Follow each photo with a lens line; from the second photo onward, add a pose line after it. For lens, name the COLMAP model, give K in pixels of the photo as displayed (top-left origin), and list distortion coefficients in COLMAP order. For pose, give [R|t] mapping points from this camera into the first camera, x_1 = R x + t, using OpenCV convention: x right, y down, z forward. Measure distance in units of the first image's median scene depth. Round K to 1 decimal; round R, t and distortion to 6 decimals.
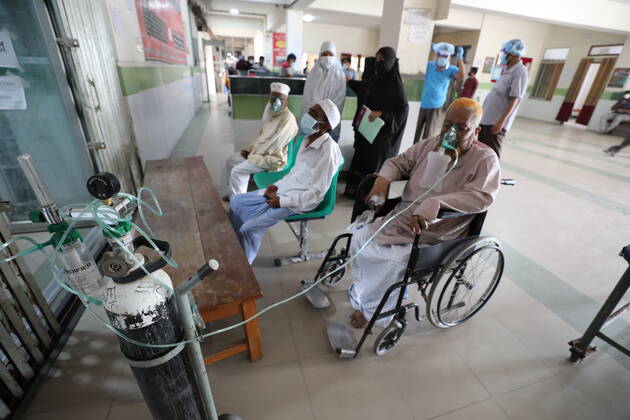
lens RADIAL K [[285.2, 0, 317.9], [0, 285.2, 208.8], [0, 0, 1]] dist [-0.035030, 0.007472]
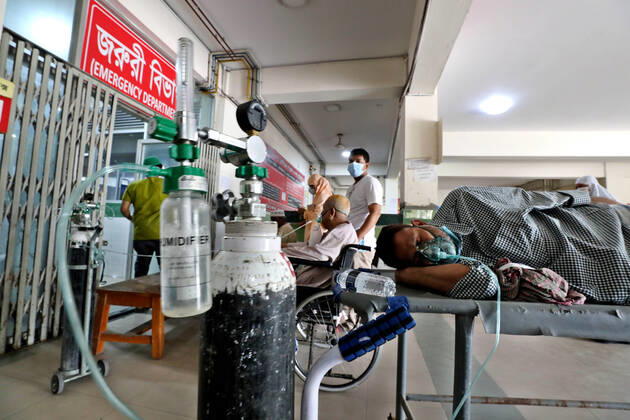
lens RADIAL K [[288.7, 0, 315.1], [0, 288.7, 206.3], [0, 0, 1]] dist [-0.034512, 0.008605]
pose [[0.885128, -0.049412, -0.462716, 0.839816], [-0.203016, 0.853726, -0.479516, 0.289998], [0.418727, 0.518372, 0.745626, -0.074658]]
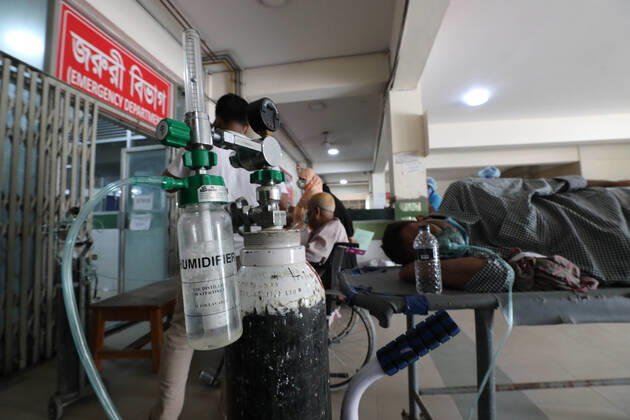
lens RADIAL K [[285.2, 0, 316.1], [0, 285.2, 206.3], [0, 0, 1]] dist [-0.035030, 0.007472]
pose [[0.900134, -0.101222, -0.423690, 0.807026], [-0.129396, 0.866598, -0.481938, 0.280833], [0.415952, 0.488632, 0.766957, -0.072486]]
